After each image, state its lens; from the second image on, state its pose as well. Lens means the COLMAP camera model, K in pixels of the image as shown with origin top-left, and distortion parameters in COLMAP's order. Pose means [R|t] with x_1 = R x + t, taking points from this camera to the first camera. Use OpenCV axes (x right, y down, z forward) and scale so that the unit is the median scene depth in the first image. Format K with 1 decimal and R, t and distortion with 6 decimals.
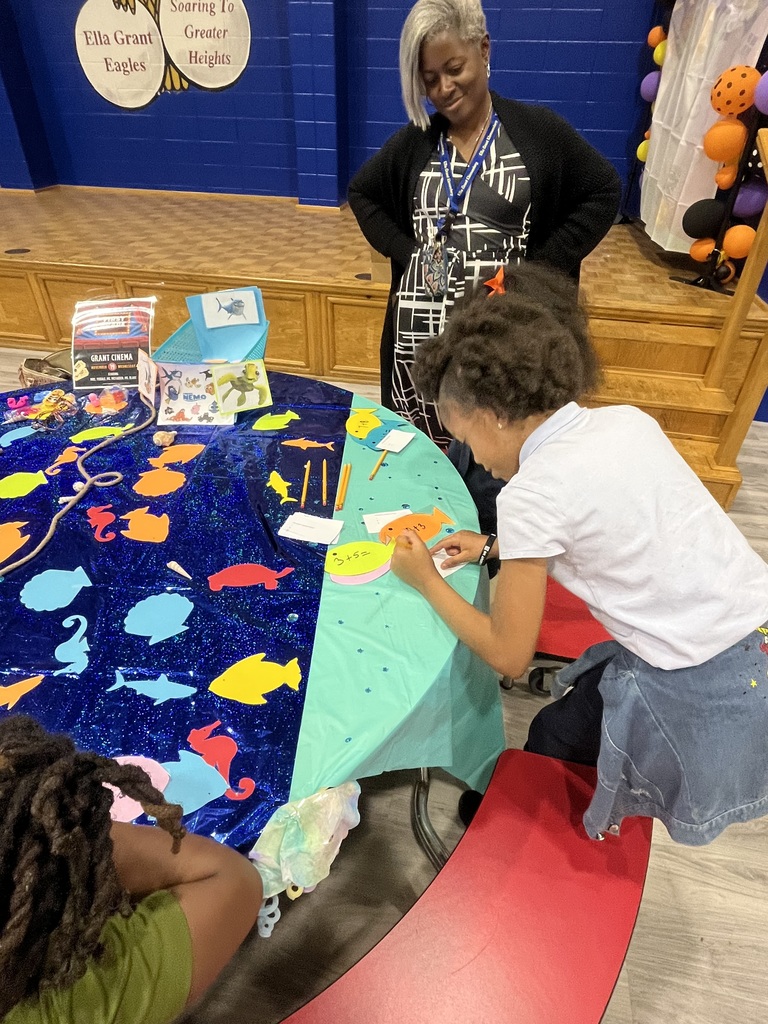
lens RADIAL K [[572.2, 0, 384.0], [0, 572.2, 512.0], [0, 0, 1]] dist [-0.032666, -0.000222]
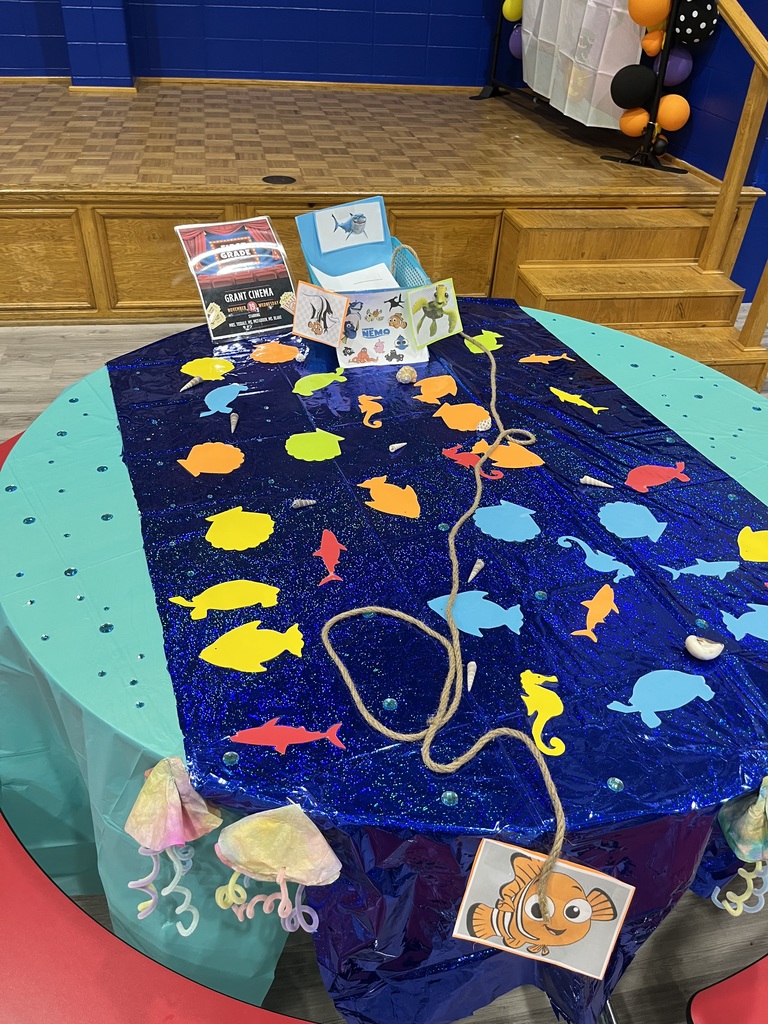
lens RADIAL K [[771.7, 0, 384.0], [0, 771.7, 512.0], [0, 0, 1]] dist [0.055276, -0.127036]
pose [[0.928383, -0.200709, 0.312762, -0.666253], [0.193429, 0.979601, 0.054477, 0.002593], [-0.317316, 0.009922, 0.948268, -0.097946]]
